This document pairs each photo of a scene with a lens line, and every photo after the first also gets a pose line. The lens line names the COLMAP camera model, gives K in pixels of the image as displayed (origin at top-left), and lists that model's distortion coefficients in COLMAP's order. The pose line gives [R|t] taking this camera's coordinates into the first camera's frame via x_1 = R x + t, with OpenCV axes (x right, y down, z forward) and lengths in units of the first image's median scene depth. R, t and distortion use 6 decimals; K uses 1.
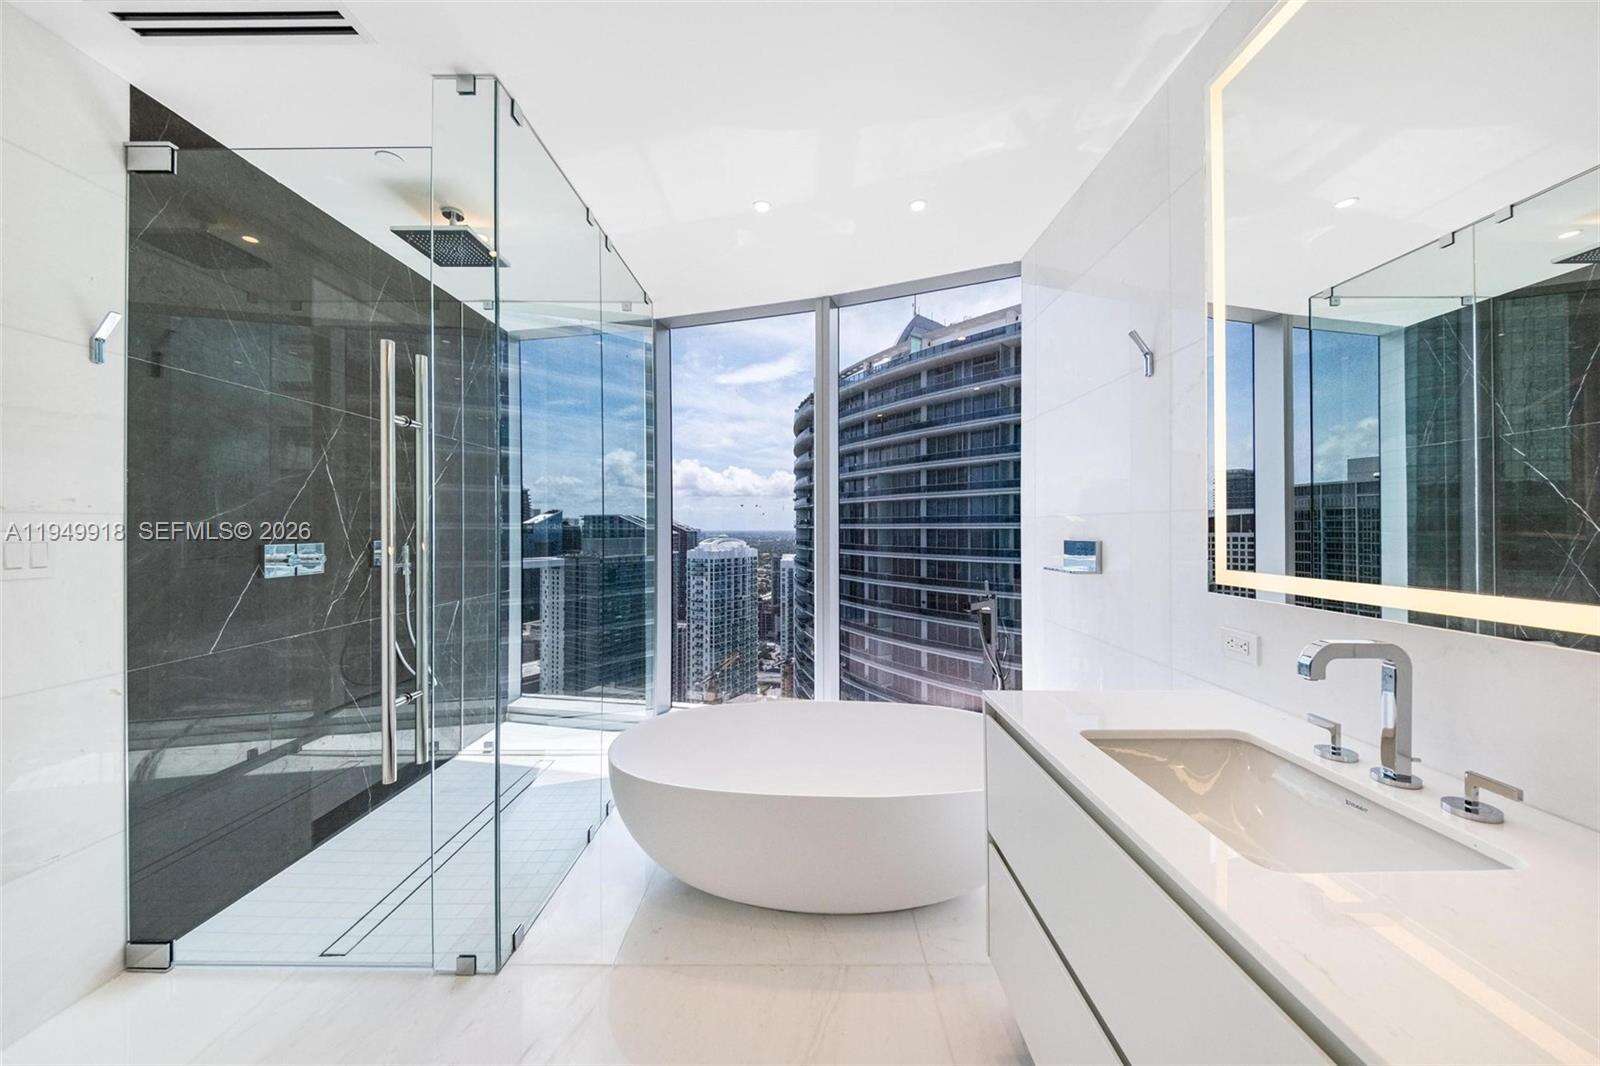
lens RADIAL K [[543.4, 0, 798.9], [0, 543.4, 524.3], [0, 0, 1]] dist [0.008593, -0.002231]
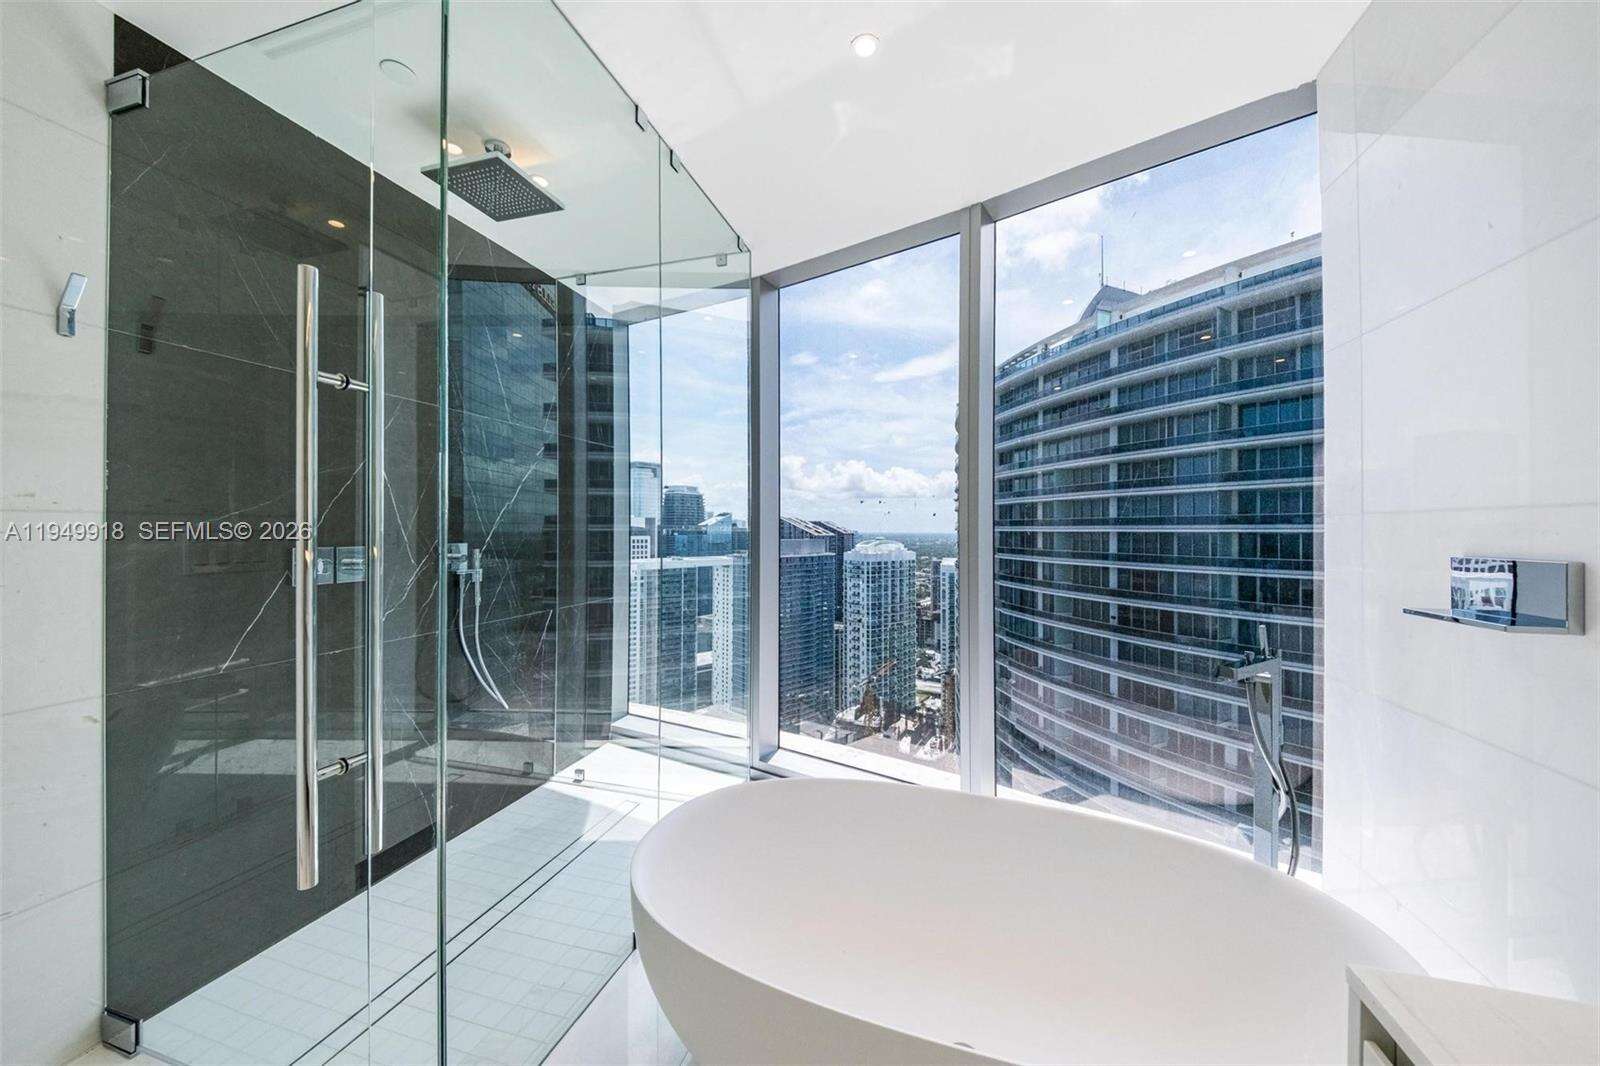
lens RADIAL K [[543.4, 0, 780.4], [0, 543.4, 528.8], [0, 0, 1]] dist [0.008593, -0.002231]
pose [[0.948790, 0.001731, -0.315902, 0.016586], [-0.000351, 0.999990, 0.004425, 0.000951], [0.315906, -0.004088, 0.948782, 0.168787]]
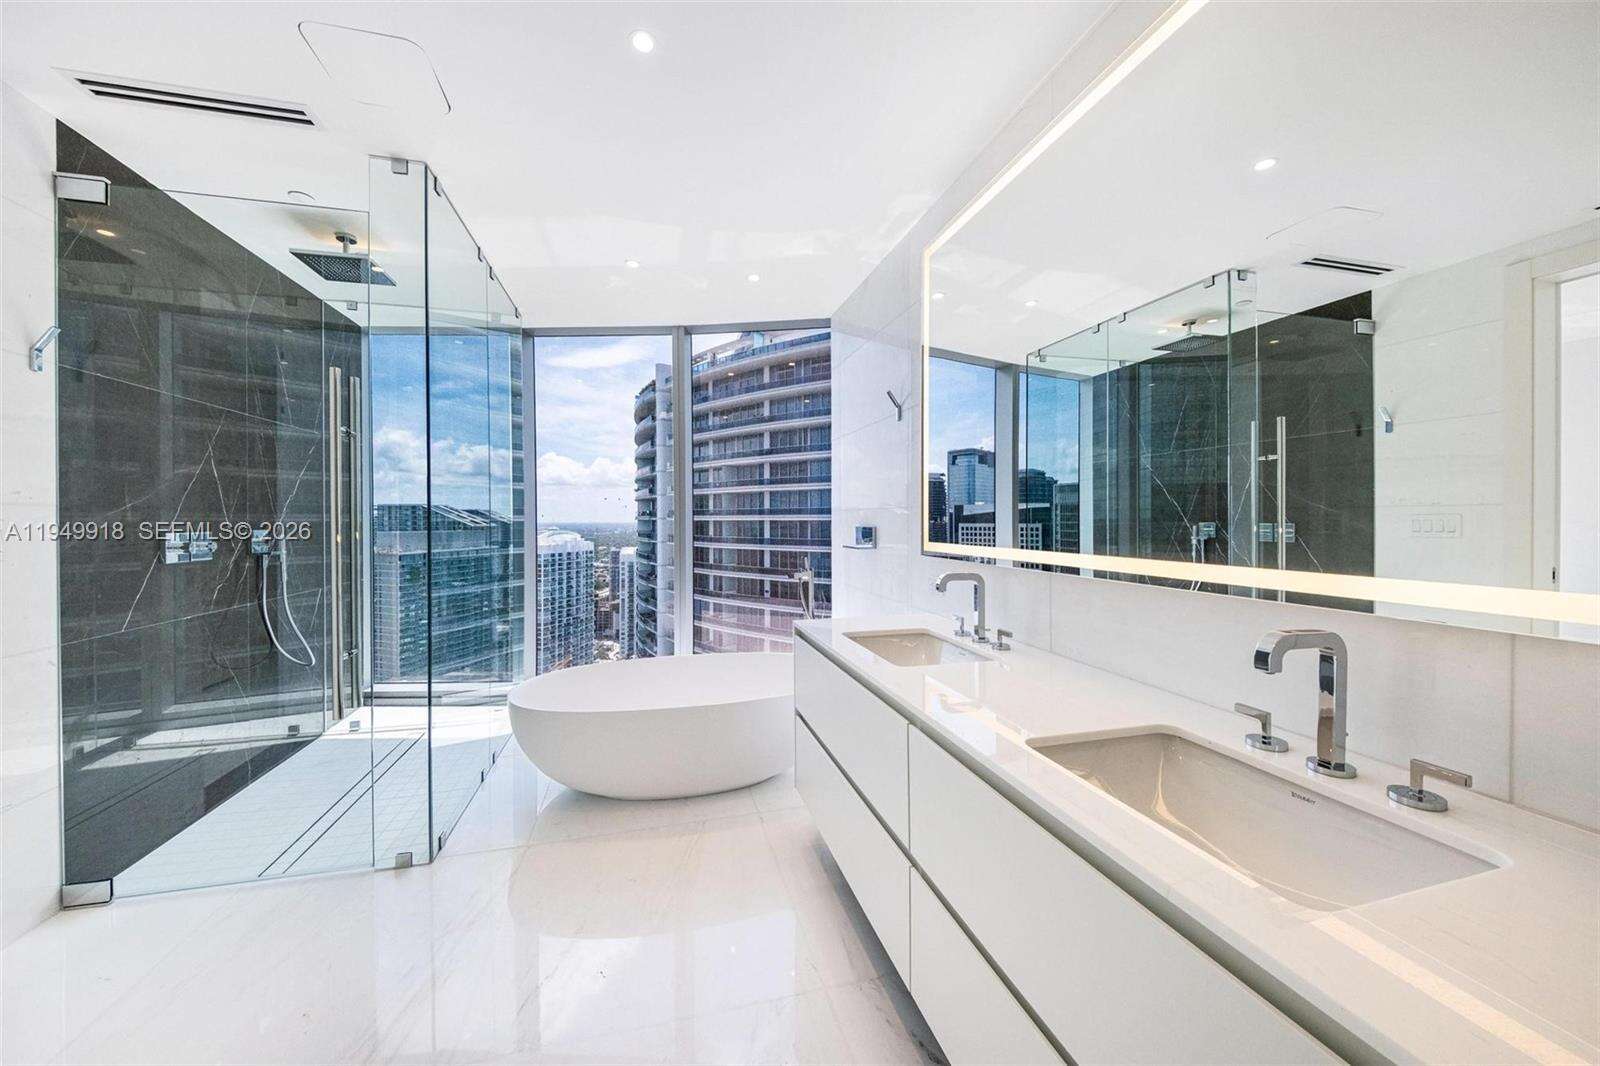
lens RADIAL K [[543.4, 0, 804.3], [0, 543.4, 524.8], [0, 0, 1]] dist [0.008593, -0.002231]
pose [[0.957165, -0.004650, 0.289506, -0.027660], [-0.000180, 0.999861, 0.016655, 0.000941], [-0.289543, -0.015994, 0.957031, -0.164890]]
